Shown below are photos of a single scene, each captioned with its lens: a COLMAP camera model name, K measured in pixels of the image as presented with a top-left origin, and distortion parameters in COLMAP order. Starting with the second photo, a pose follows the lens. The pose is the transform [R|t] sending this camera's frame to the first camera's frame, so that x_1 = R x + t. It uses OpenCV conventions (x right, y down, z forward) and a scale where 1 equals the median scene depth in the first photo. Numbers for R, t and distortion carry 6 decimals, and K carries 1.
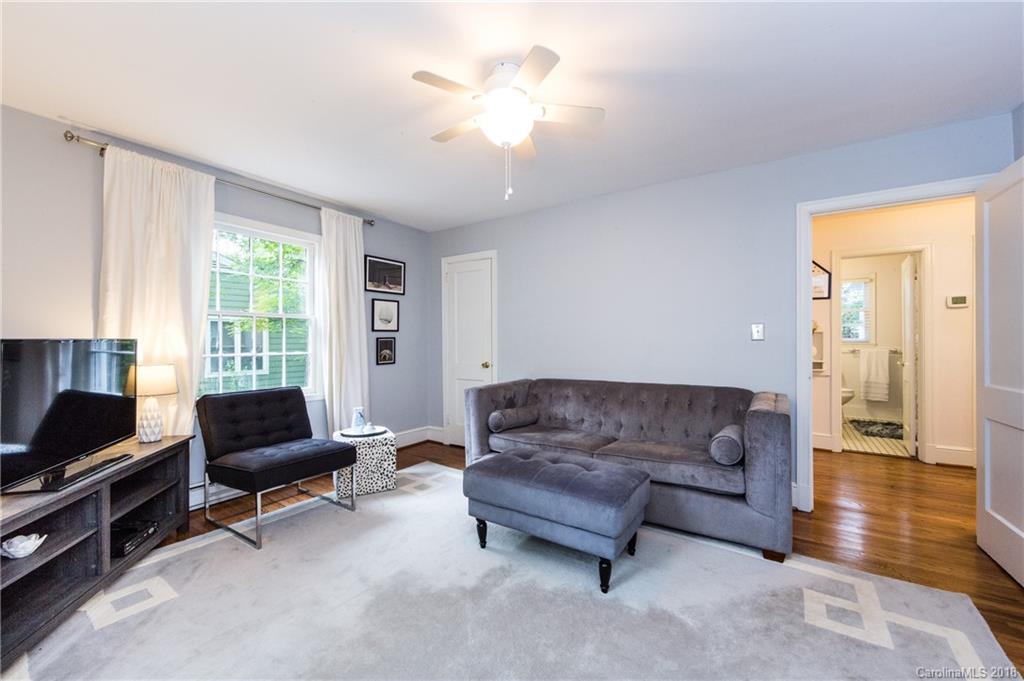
lens RADIAL K [[408.4, 0, 512.0], [0, 408.4, 340.5], [0, 0, 1]] dist [0.001266, -0.000124]
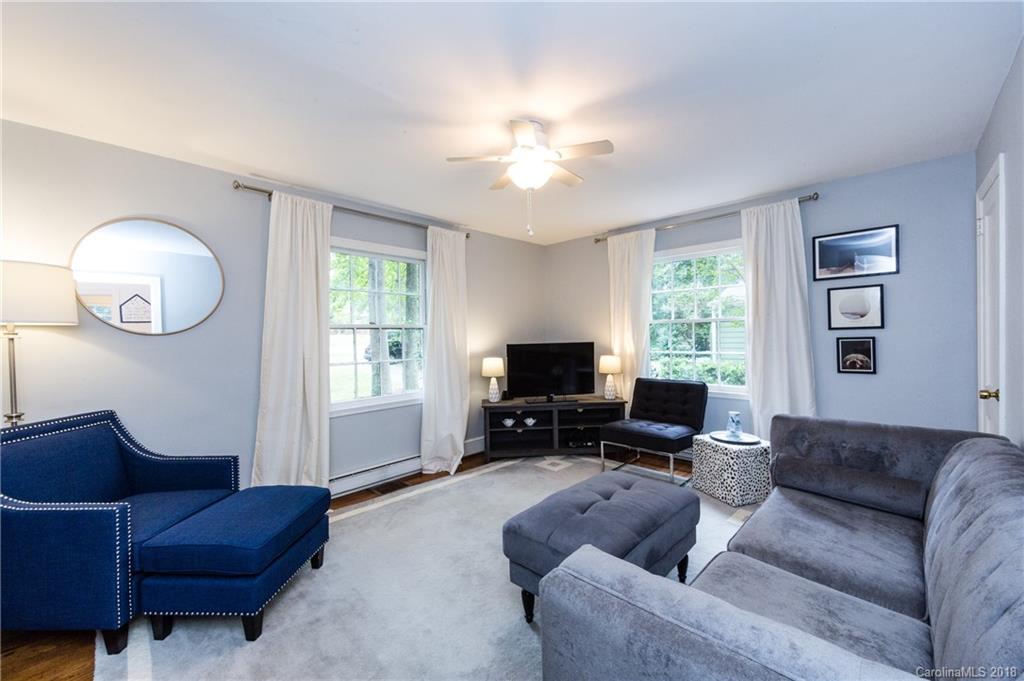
lens RADIAL K [[404.2, 0, 519.4], [0, 404.2, 340.3], [0, 0, 1]] dist [-0.002079, -0.000030]
pose [[-0.176319, 0.009763, -0.984285, 0.607936], [0.011920, 0.999899, 0.007783, -0.017584], [0.984261, -0.010360, -0.176417, 0.620608]]
